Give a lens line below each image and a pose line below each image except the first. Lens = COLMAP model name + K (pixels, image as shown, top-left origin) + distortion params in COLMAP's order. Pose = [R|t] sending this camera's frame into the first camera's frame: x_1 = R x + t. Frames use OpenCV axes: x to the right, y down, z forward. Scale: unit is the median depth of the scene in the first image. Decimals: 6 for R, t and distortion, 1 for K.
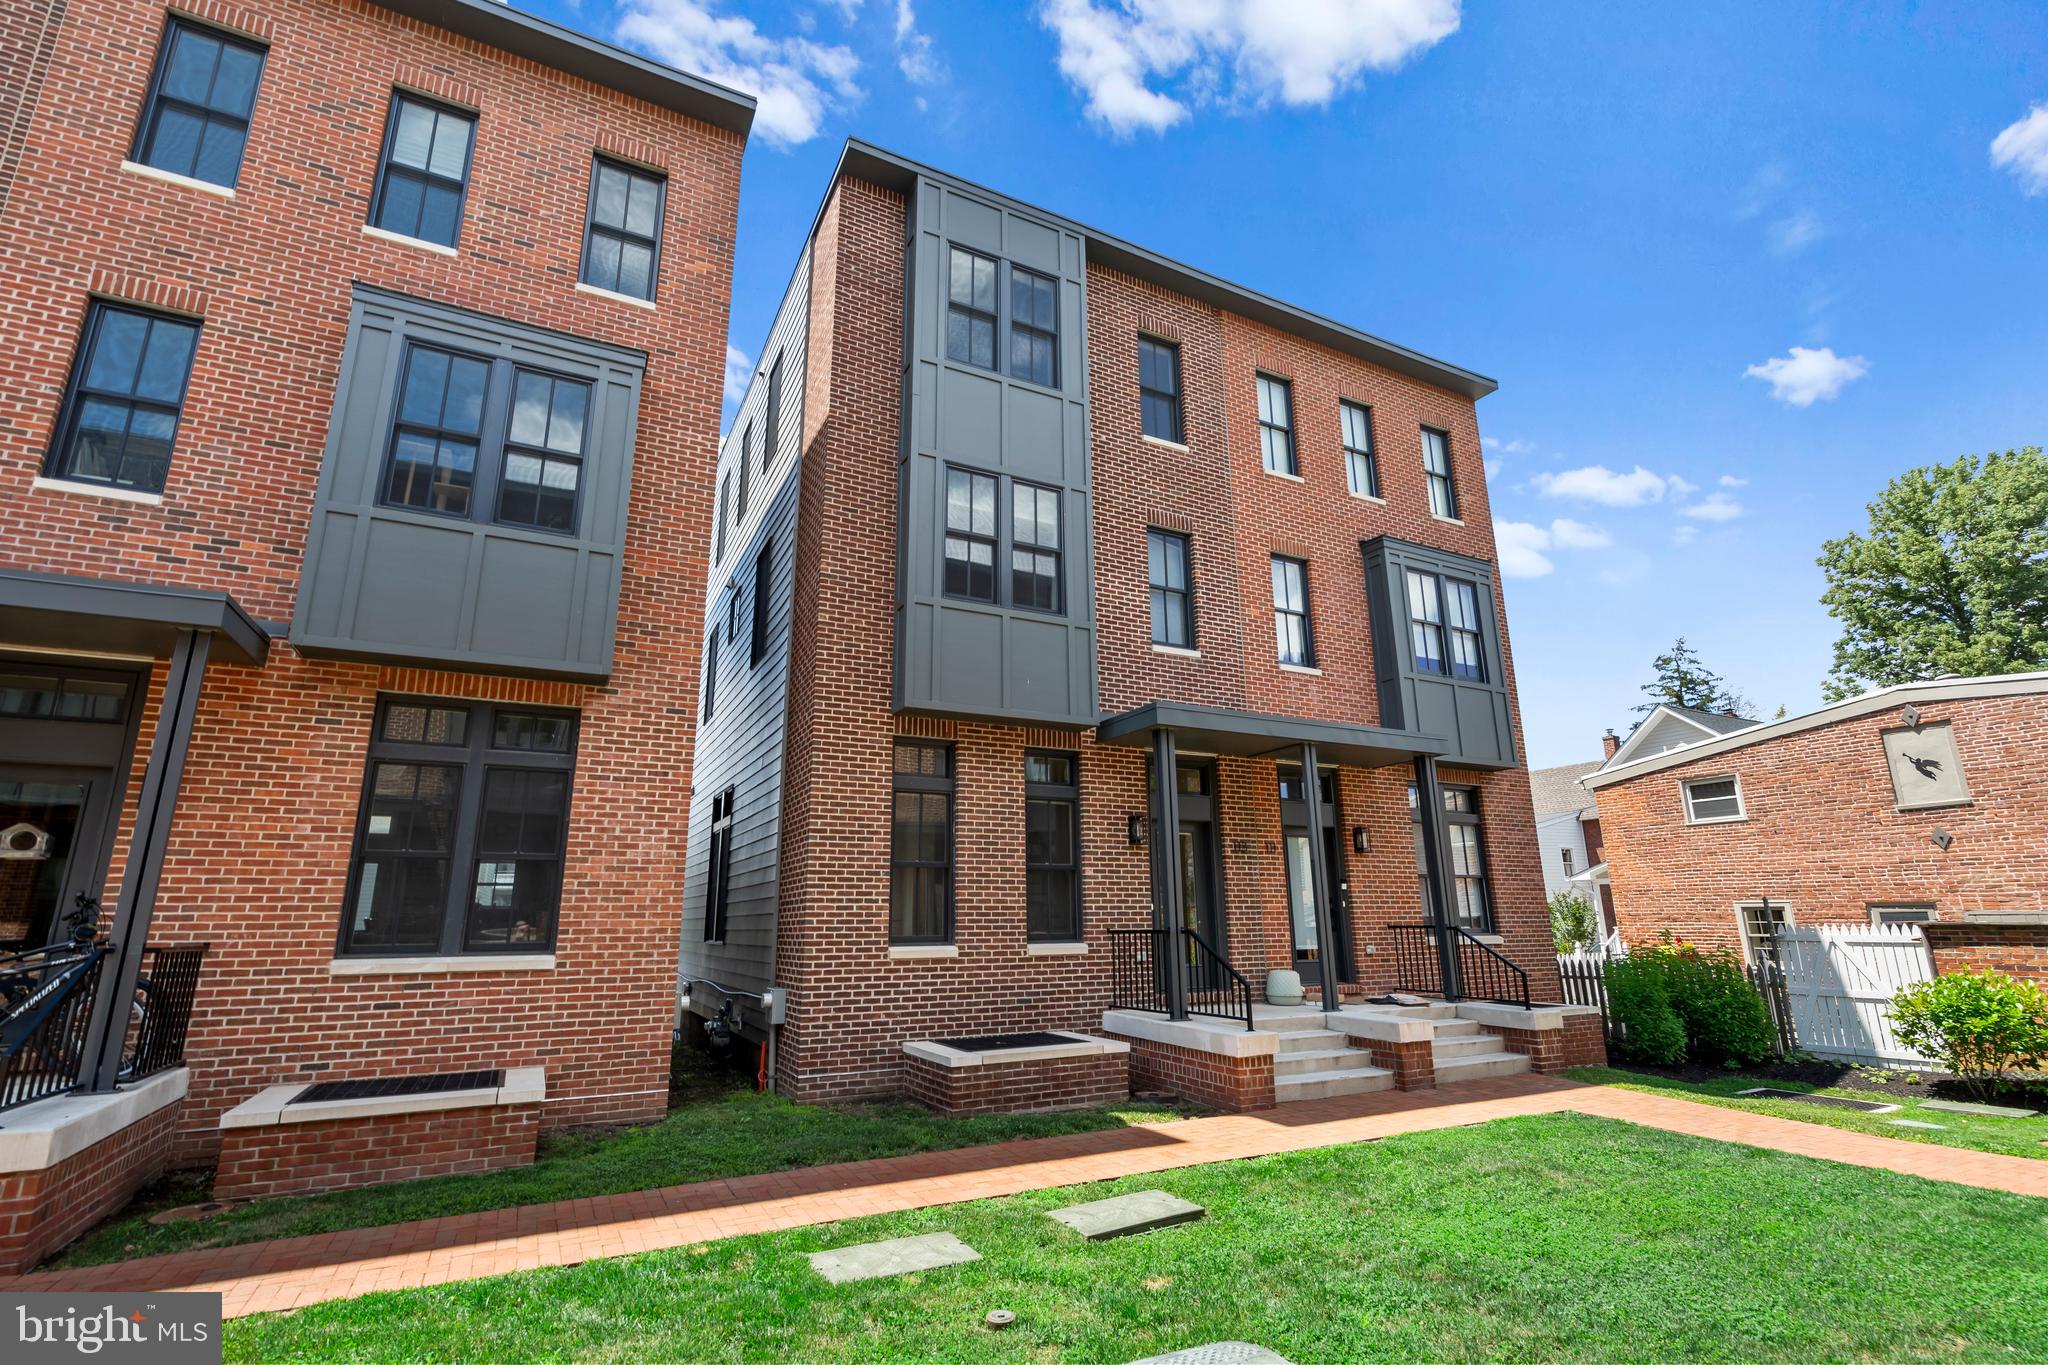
lens RADIAL K [[934.5, 0, 1024.0], [0, 934.5, 682.5], [0, 0, 1]] dist [-0.001149, -0.000268]
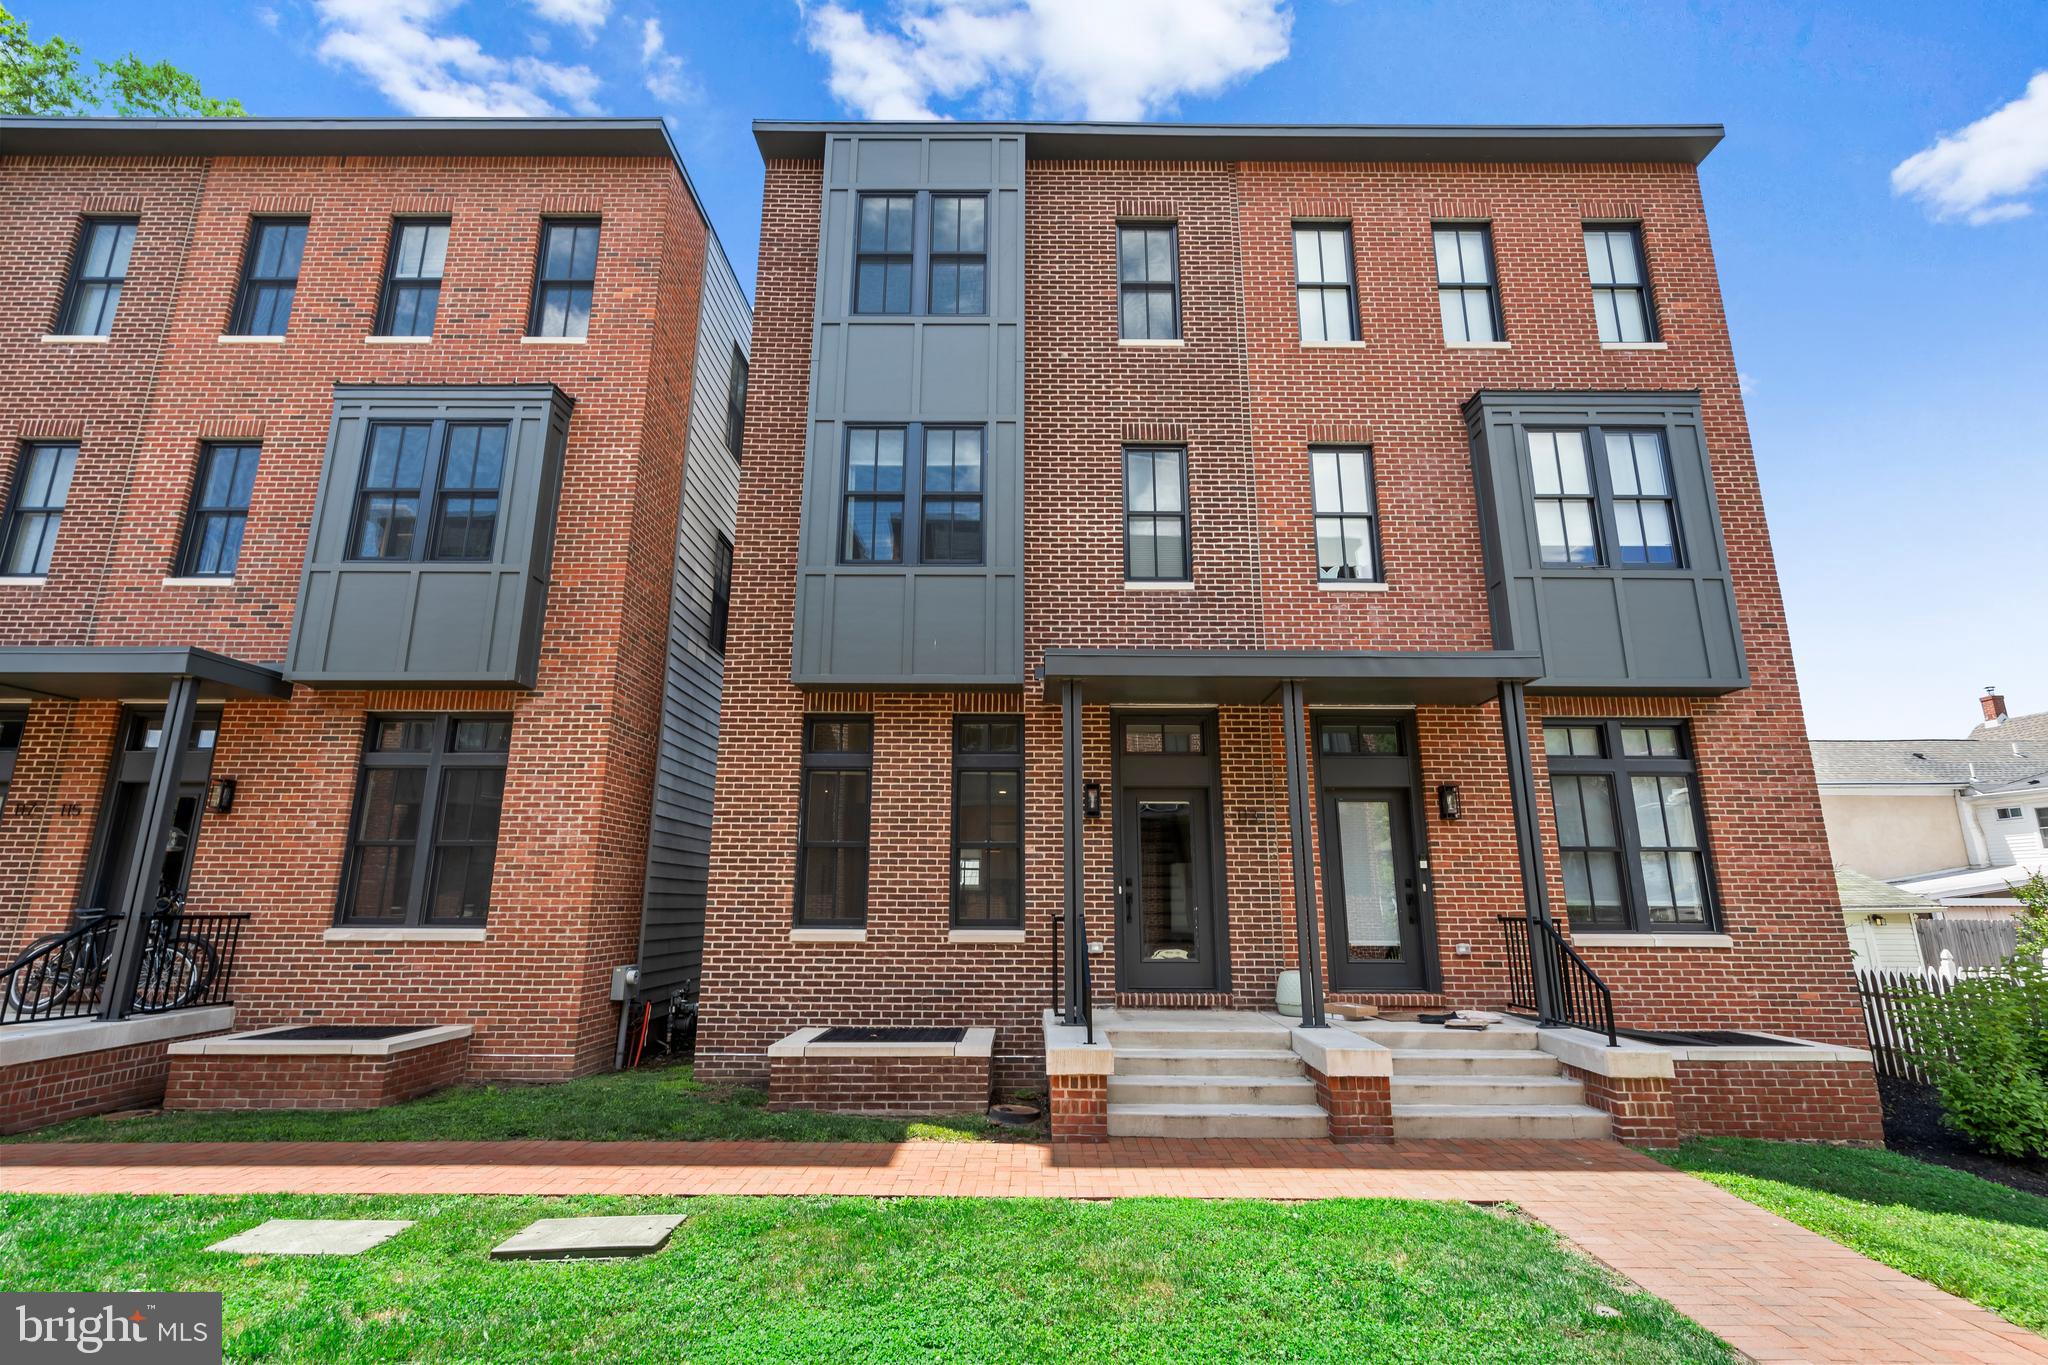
lens RADIAL K [[934.5, 0, 1024.0], [0, 934.5, 682.5], [0, 0, 1]] dist [-0.001149, -0.000268]
pose [[0.889472, -0.094488, -0.447116, 0.579563], [0.101929, 0.994764, -0.007448, 0.063634], [0.445478, -0.038949, 0.894445, 0.266124]]
